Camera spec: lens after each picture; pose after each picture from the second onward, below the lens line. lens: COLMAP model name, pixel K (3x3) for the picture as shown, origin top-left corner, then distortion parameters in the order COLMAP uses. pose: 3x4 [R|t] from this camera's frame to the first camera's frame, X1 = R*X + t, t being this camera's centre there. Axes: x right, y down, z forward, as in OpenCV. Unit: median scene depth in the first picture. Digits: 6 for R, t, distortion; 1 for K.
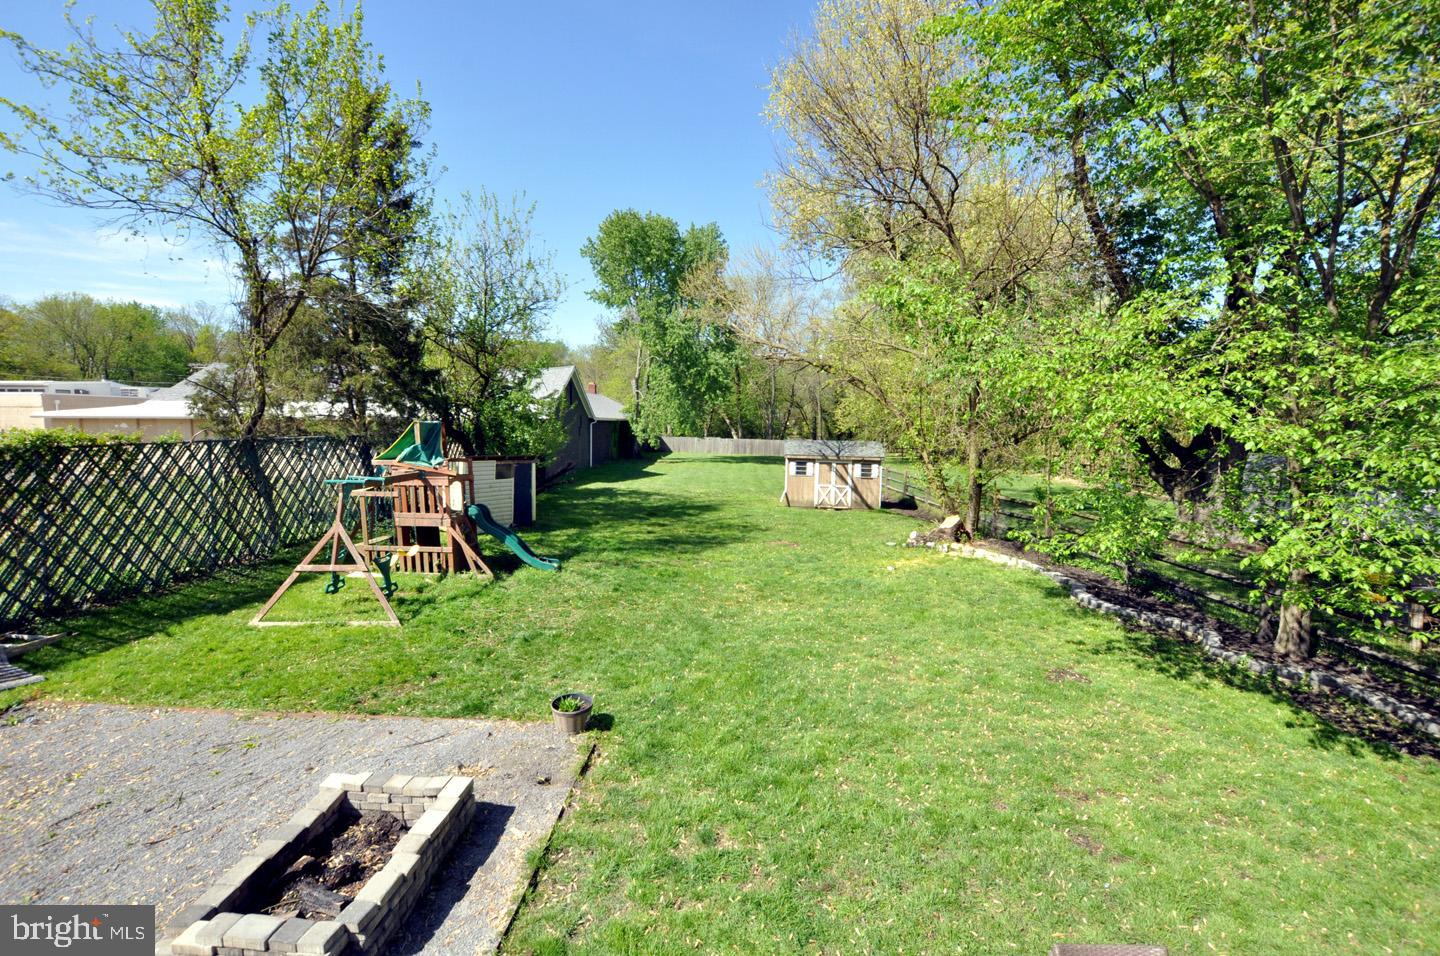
lens RADIAL K [[632.3, 0, 727.3], [0, 632.3, 477.0], [0, 0, 1]] dist [-0.034866, 0.005846]
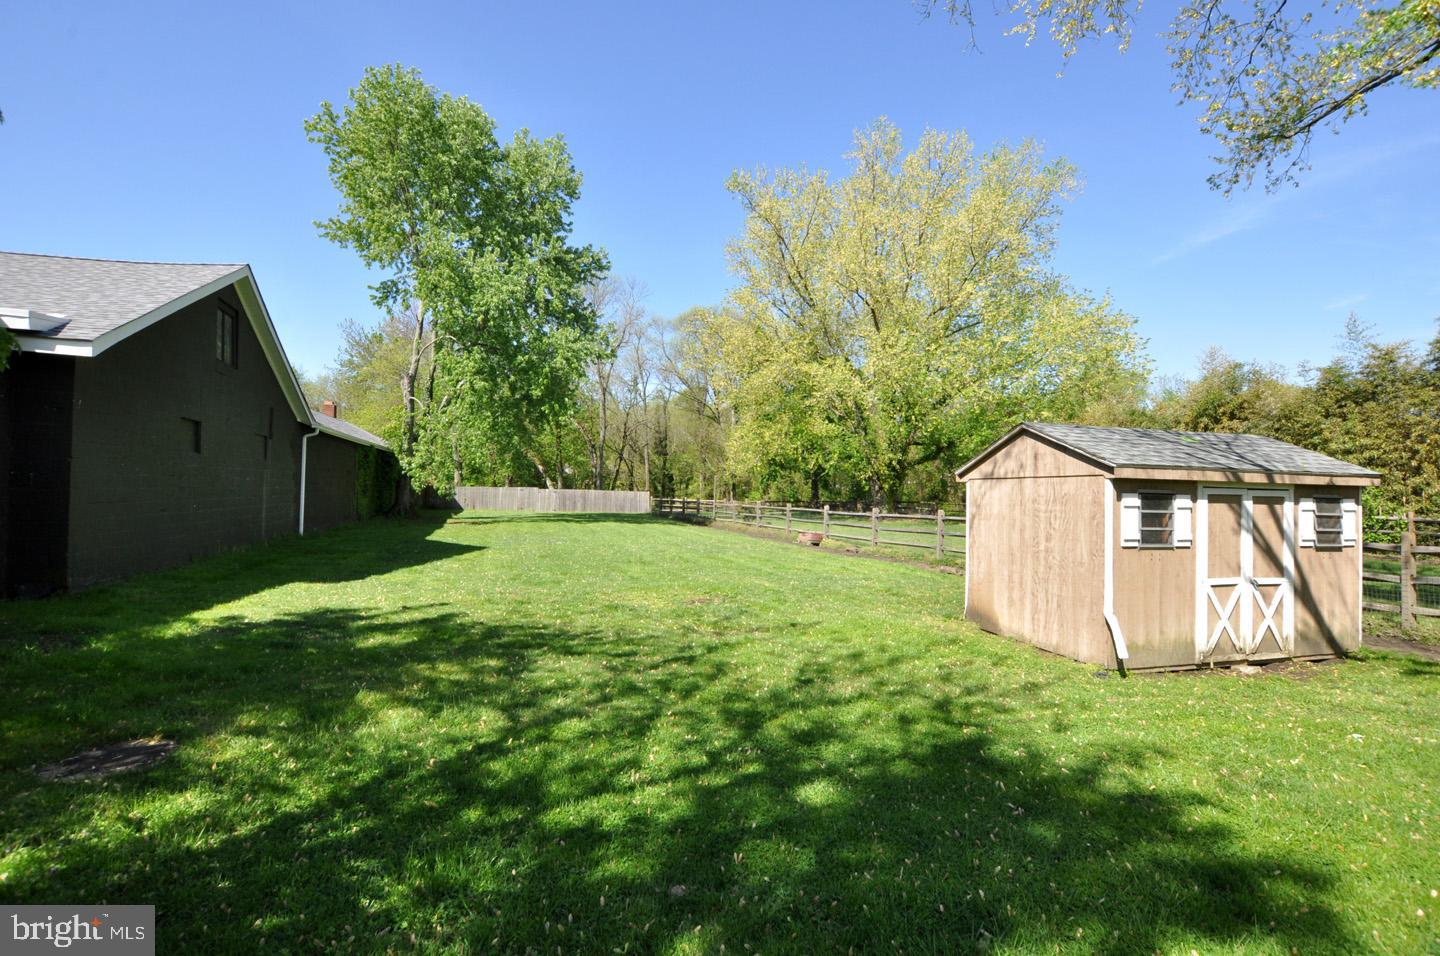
lens RADIAL K [[632.3, 0, 727.3], [0, 632.3, 477.0], [0, 0, 1]] dist [-0.034866, 0.005846]
pose [[0.942480, 0.004574, 0.334230, -0.177252], [0.027752, 0.995383, -0.091880, -0.016297], [-0.333108, 0.095871, 0.938002, 1.065002]]
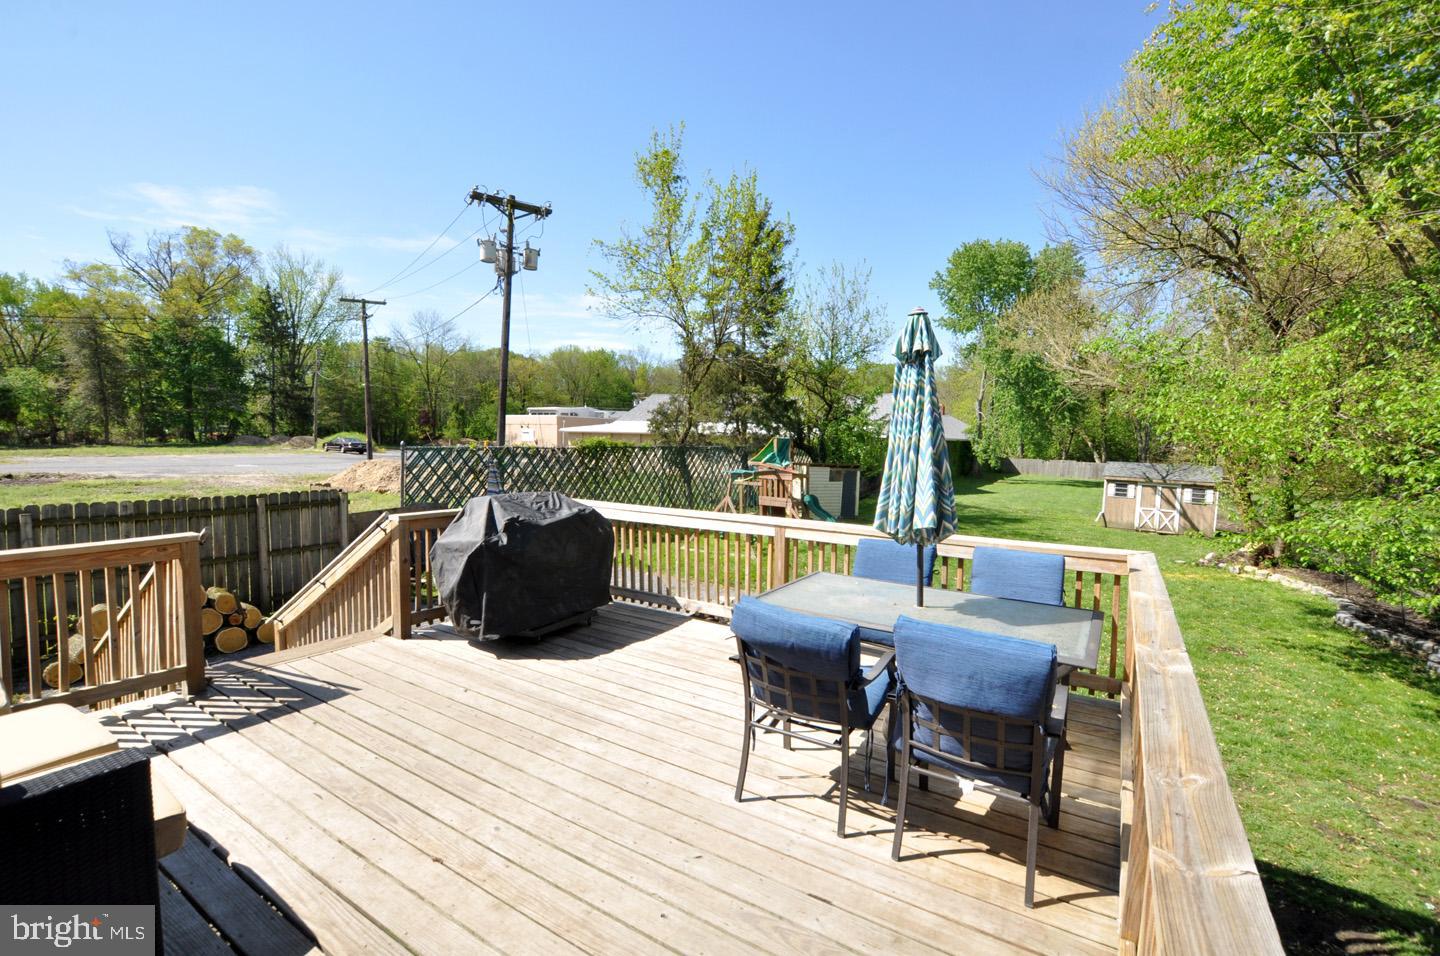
lens RADIAL K [[632.3, 0, 727.3], [0, 632.3, 477.0], [0, 0, 1]] dist [-0.034866, 0.005846]
pose [[0.850220, 0.044473, -0.524546, 0.135574], [-0.060965, 0.998039, -0.014199, 0.023374], [0.522886, 0.044051, 0.851264, -0.229898]]
